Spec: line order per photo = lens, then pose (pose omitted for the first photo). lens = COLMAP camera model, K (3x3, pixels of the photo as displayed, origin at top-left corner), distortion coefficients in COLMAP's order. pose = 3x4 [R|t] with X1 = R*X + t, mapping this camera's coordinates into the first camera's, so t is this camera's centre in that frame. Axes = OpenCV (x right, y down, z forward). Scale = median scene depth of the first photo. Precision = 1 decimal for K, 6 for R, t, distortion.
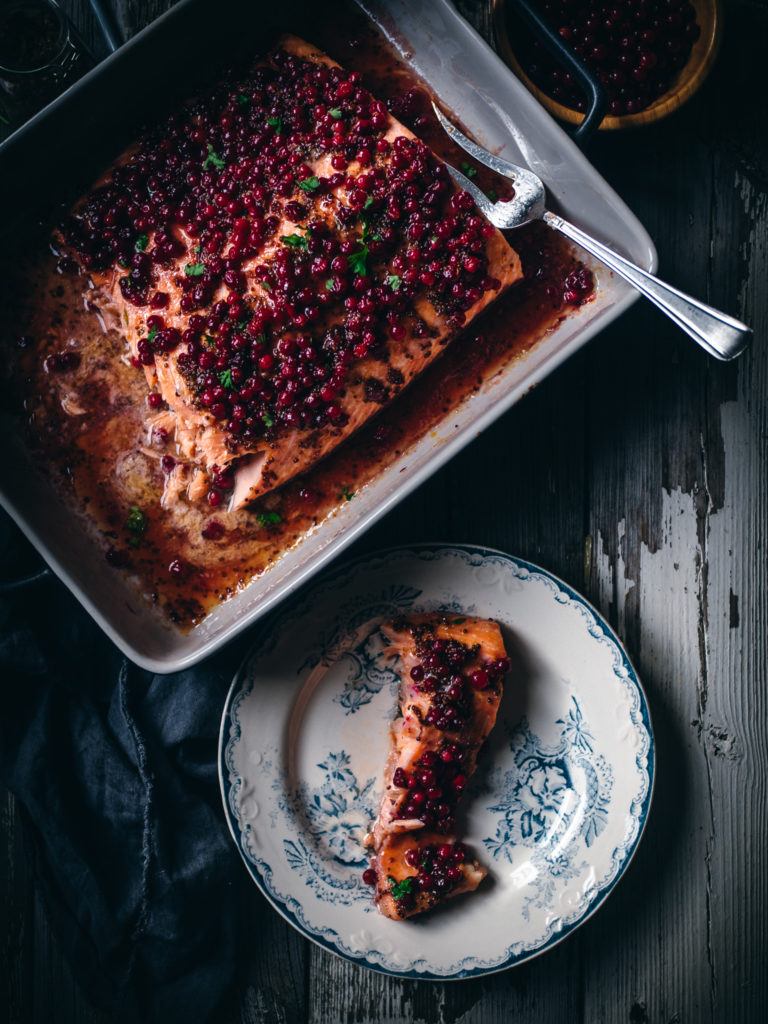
lens RADIAL K [[1526.1, 0, 382.3], [0, 1526.1, 510.3], [0, 0, 1]] dist [-0.162021, 0.000000]
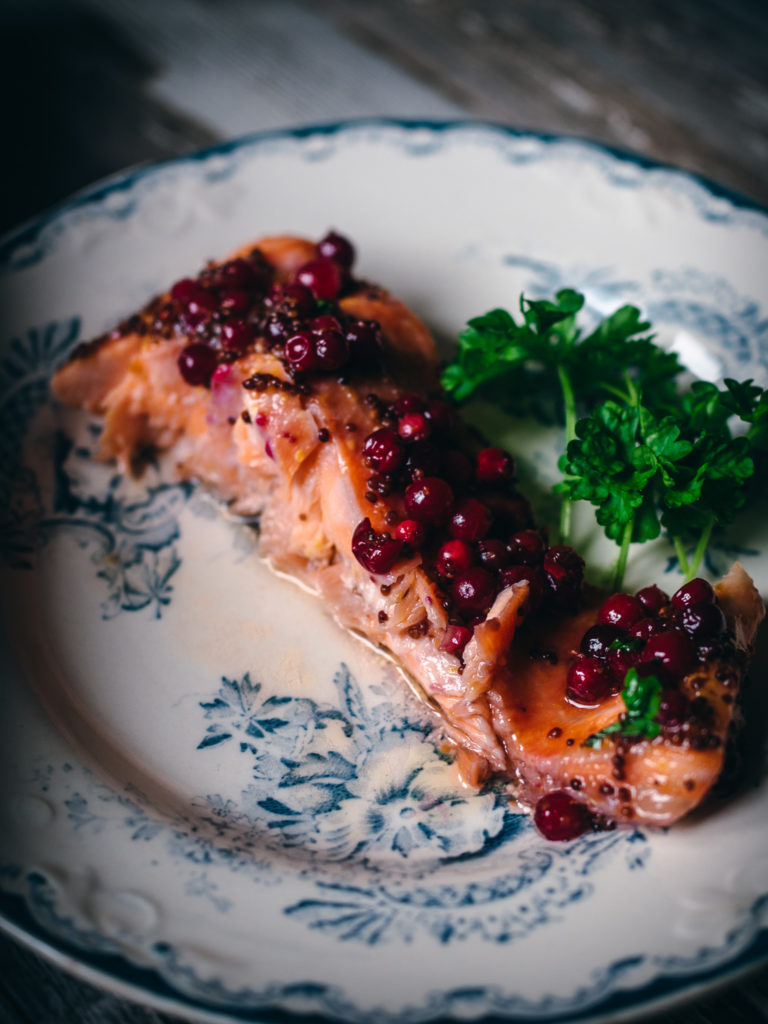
lens RADIAL K [[1526.1, 0, 389.9], [0, 1526.1, 510.7], [0, 0, 1]] dist [-0.162021, 0.000000]
pose [[0.653118, -0.590154, 0.474505, -0.144080], [0.756895, 0.528098, -0.384996, 0.302229], [-0.023378, 0.610599, 0.791595, 0.701558]]
